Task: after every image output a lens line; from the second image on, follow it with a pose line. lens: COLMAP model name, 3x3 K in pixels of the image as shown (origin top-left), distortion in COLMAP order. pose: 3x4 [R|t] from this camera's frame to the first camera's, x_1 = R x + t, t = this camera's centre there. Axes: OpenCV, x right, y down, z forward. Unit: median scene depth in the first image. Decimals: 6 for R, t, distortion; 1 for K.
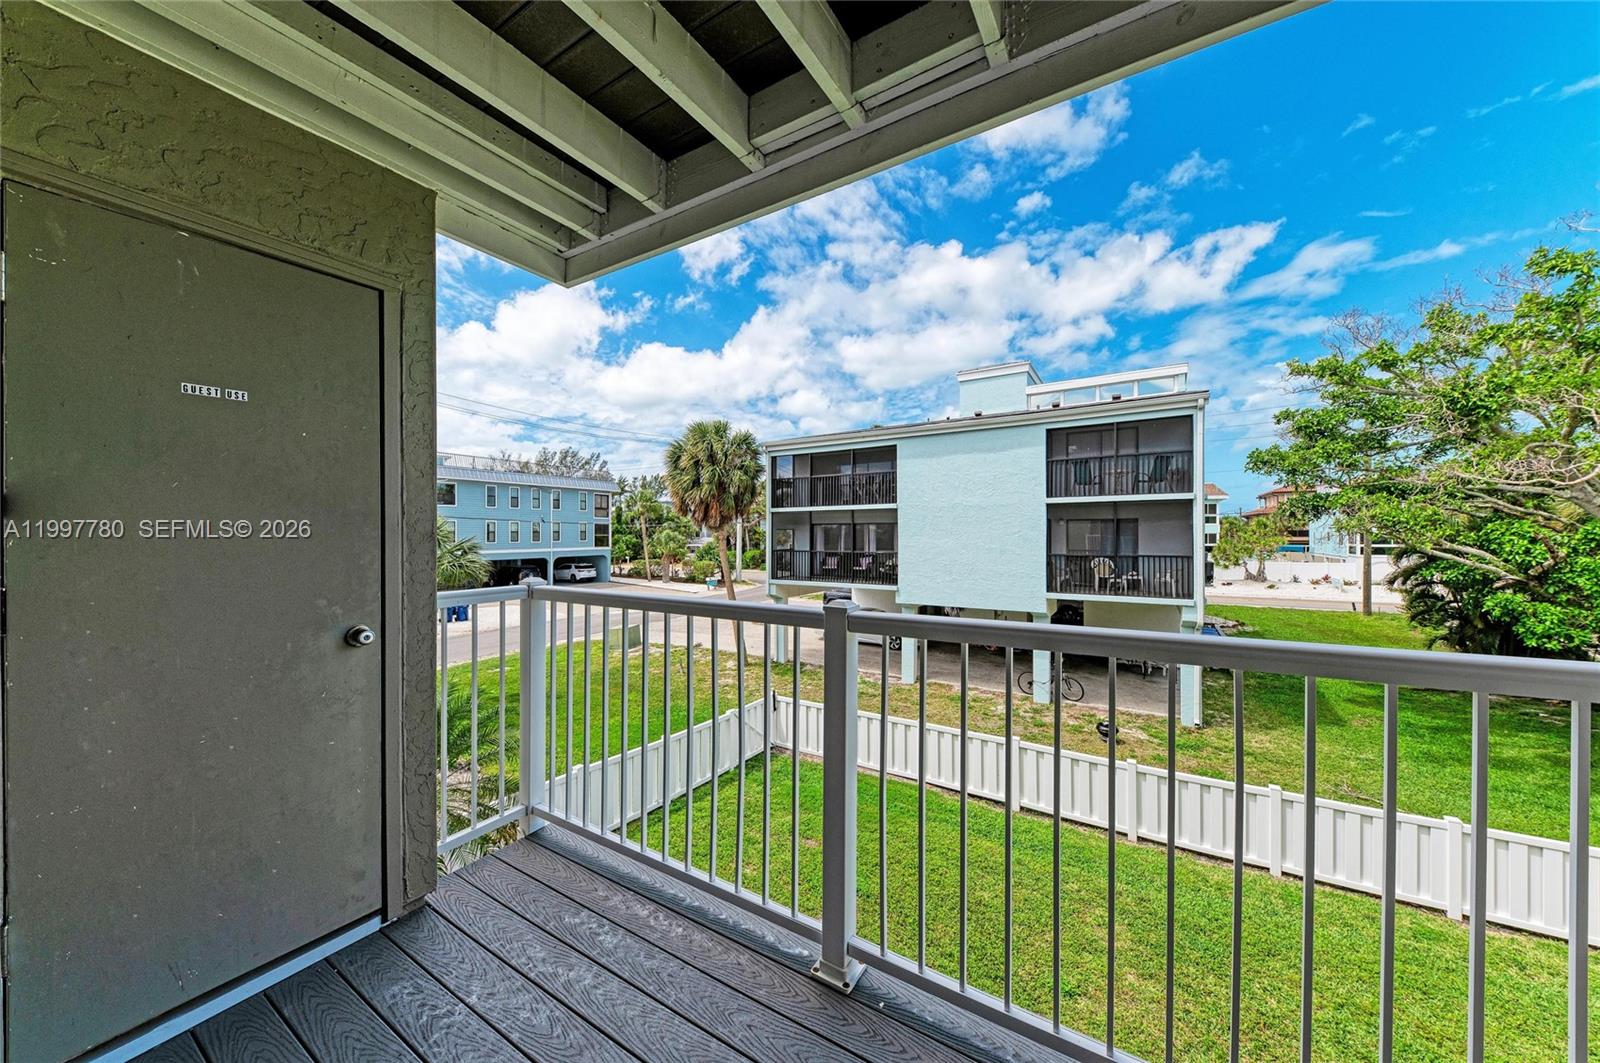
lens RADIAL K [[557.6, 0, 801.8], [0, 557.6, 522.6], [0, 0, 1]] dist [0.001565, 0.000085]
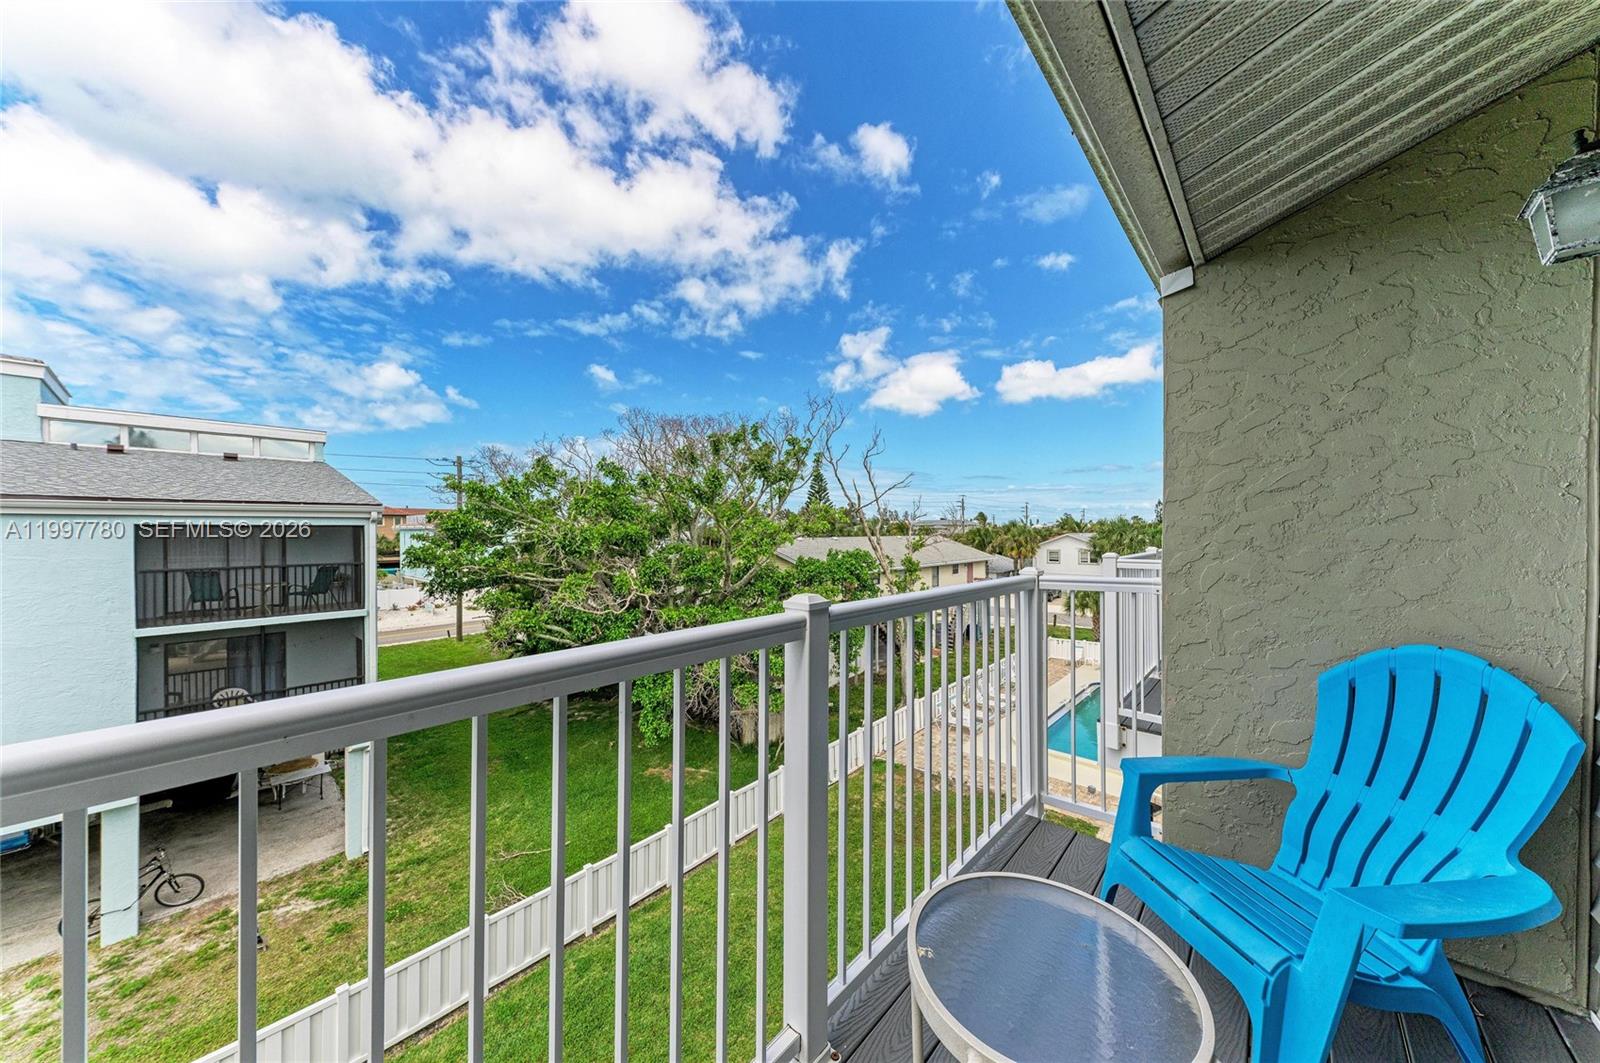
lens RADIAL K [[538.4, 0, 805.0], [0, 538.4, 524.9], [0, 0, 1]] dist [0.000581, 0.002208]
pose [[0.146922, -0.004626, 0.989137, -0.082311], [-0.032845, 0.999415, 0.009552, -0.203479], [-0.988603, -0.033891, 0.146684, 0.123965]]
